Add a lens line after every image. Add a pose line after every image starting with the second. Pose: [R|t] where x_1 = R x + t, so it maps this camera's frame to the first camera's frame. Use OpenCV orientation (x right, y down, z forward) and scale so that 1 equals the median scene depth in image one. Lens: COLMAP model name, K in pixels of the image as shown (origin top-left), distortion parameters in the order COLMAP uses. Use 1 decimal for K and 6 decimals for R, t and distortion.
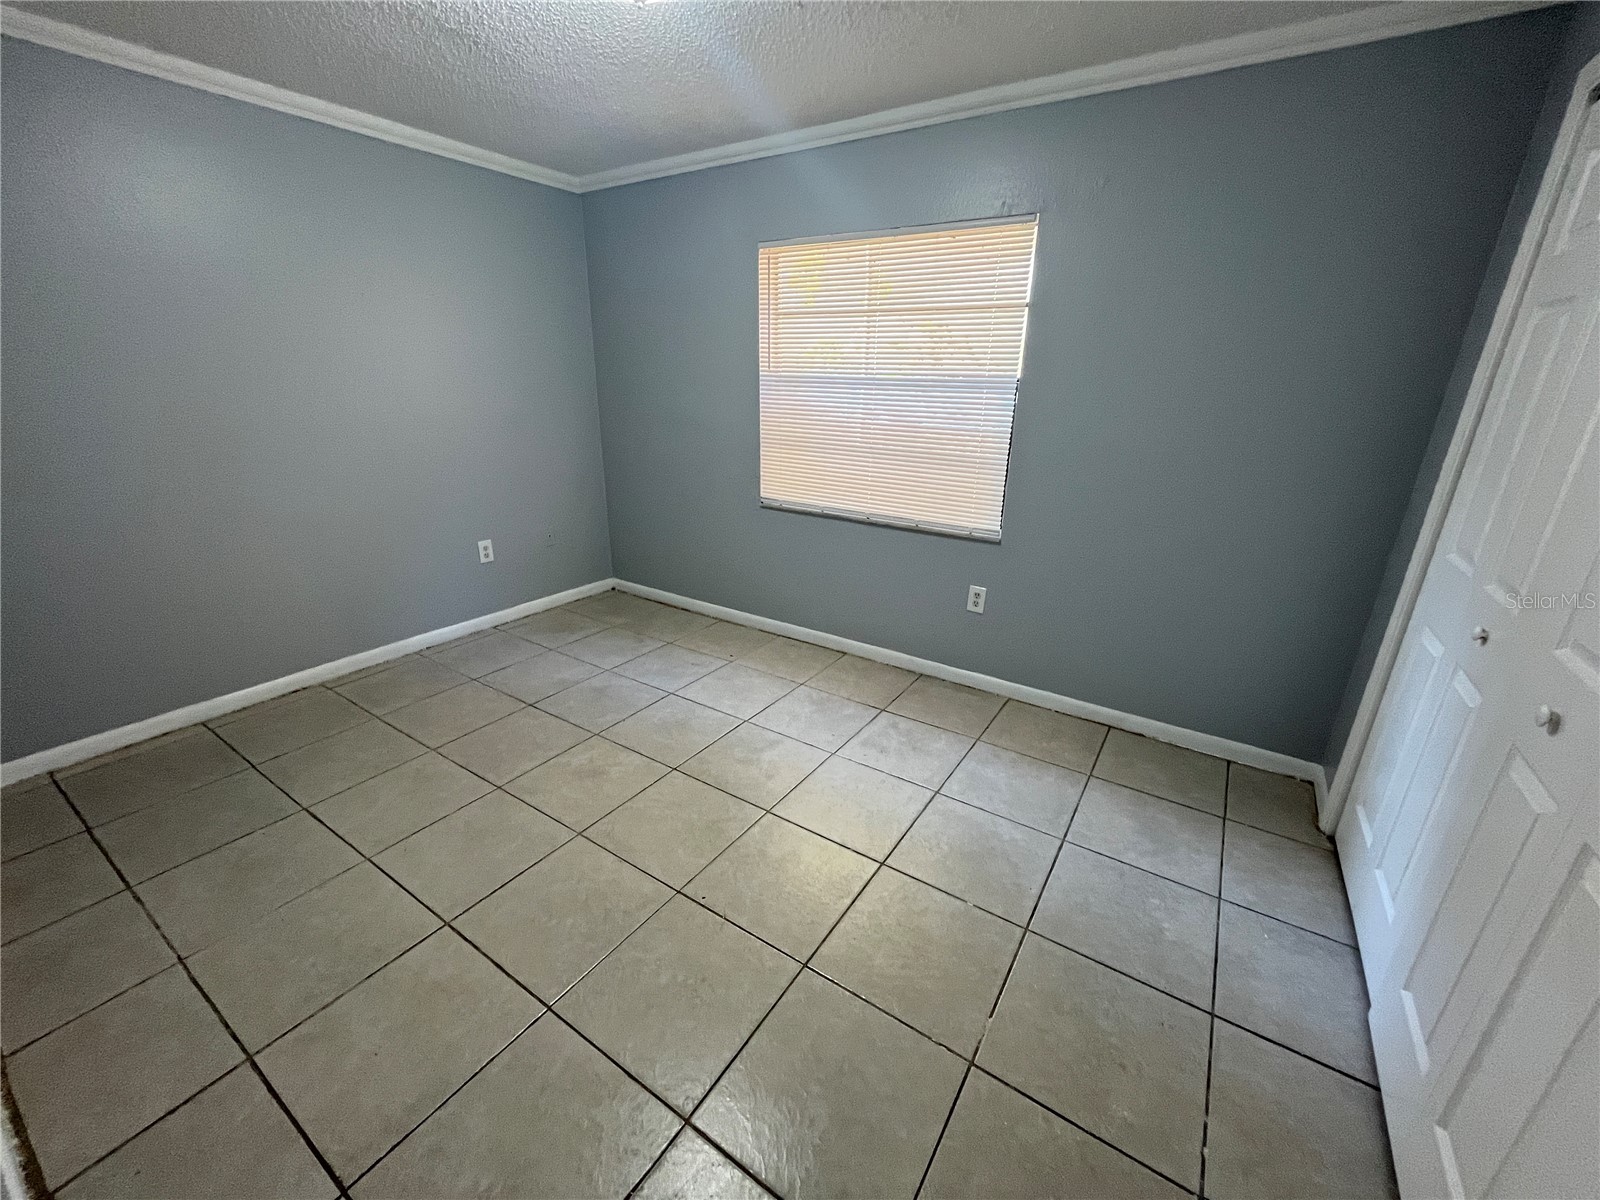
lens RADIAL K [[647.1, 0, 800.0], [0, 647.1, 600.0], [0, 0, 1]] dist [-0.001503, 0.000558]
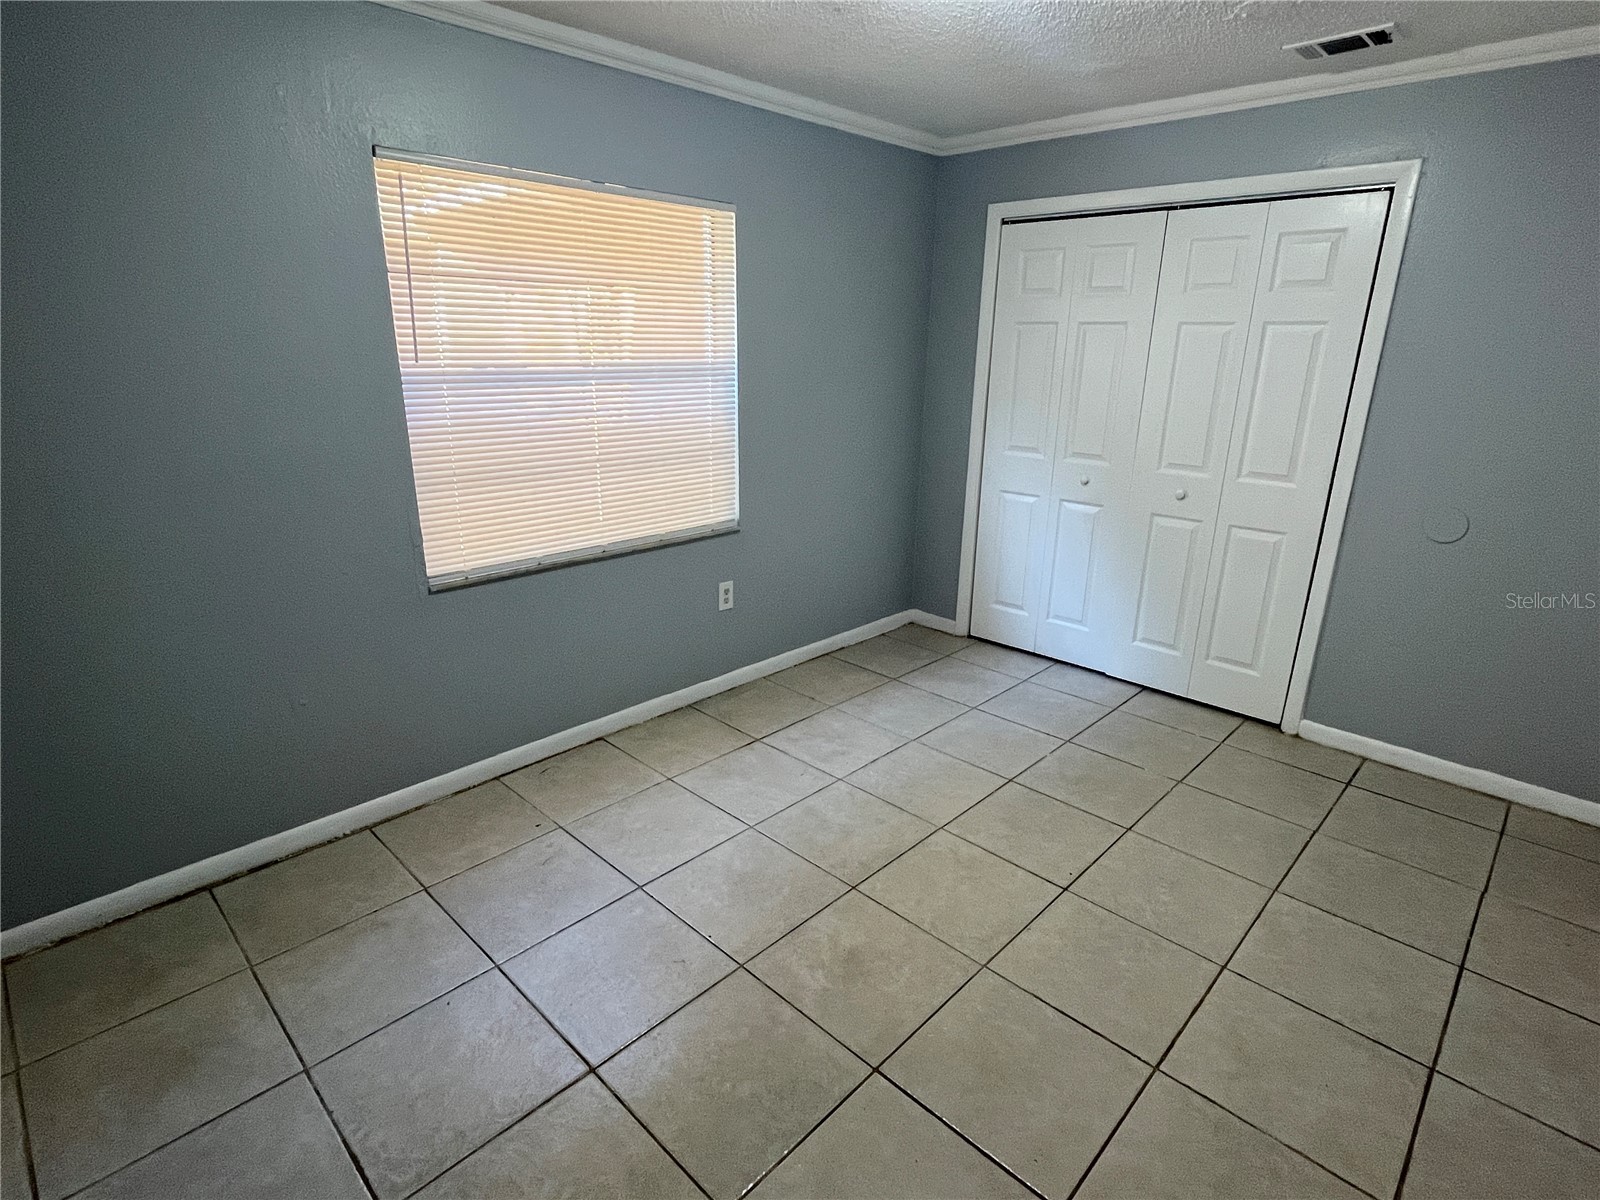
lens RADIAL K [[823.2, 0, 800.0], [0, 823.2, 600.0], [0, 0, 1]] dist [-0.001796, -0.000757]
pose [[0.189047, -0.313144, 0.930700, -0.863004], [0.318258, 0.916169, 0.243610, -0.265330], [-0.928963, 0.250148, 0.272860, 0.604737]]
